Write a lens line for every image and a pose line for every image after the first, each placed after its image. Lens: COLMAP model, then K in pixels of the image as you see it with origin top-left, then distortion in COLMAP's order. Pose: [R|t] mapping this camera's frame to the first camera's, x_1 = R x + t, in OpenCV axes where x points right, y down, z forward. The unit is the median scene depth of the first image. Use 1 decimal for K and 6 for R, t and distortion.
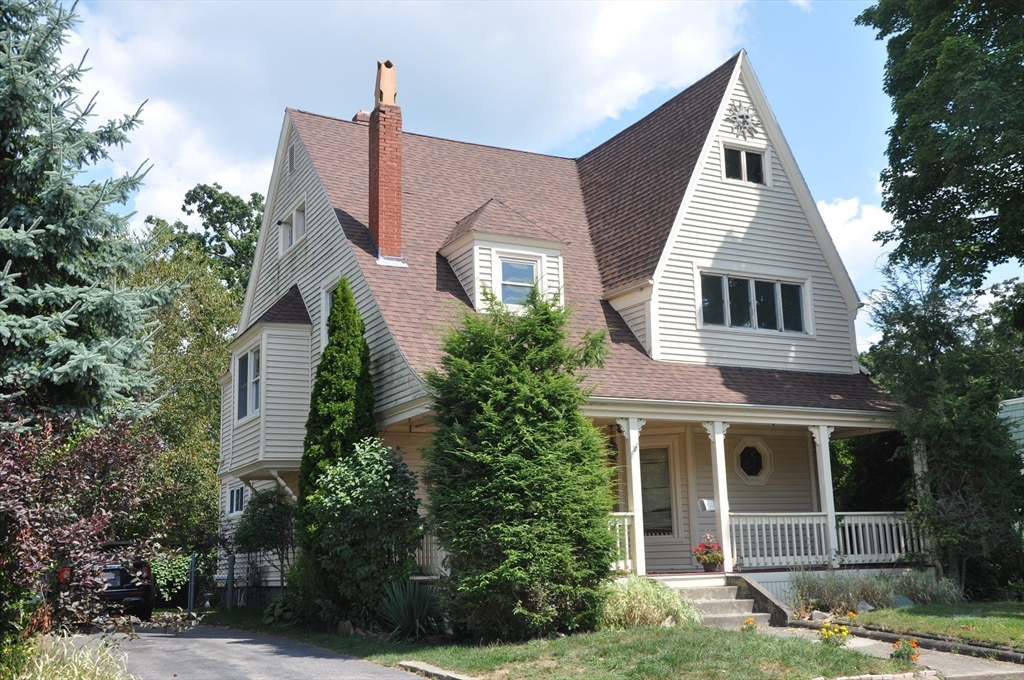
lens RADIAL K [[1105.1, 0, 512.2], [0, 1105.1, 338.0], [0, 0, 1]] dist [0.017689, 0.000000]
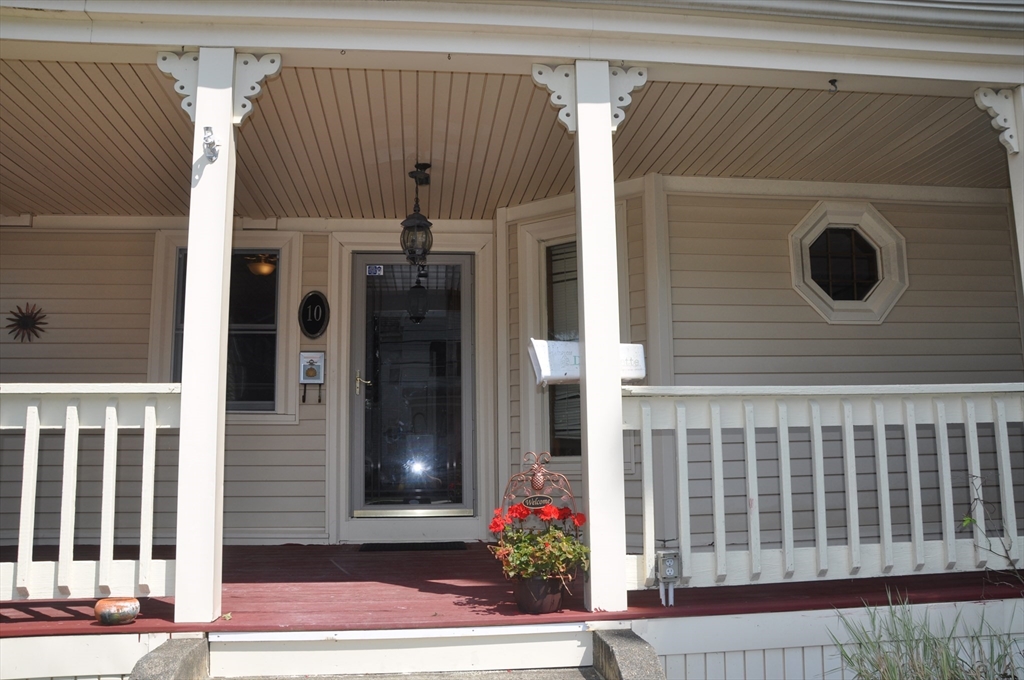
lens RADIAL K [[831.4, 0, 511.6], [0, 831.4, 340.3], [0, 0, 1]] dist [-0.089013, 0.019385]
pose [[0.934822, -0.042461, -0.352570, 0.240444], [0.062237, 0.997049, 0.044943, 0.136771], [0.349621, -0.063957, 0.934706, 0.805696]]
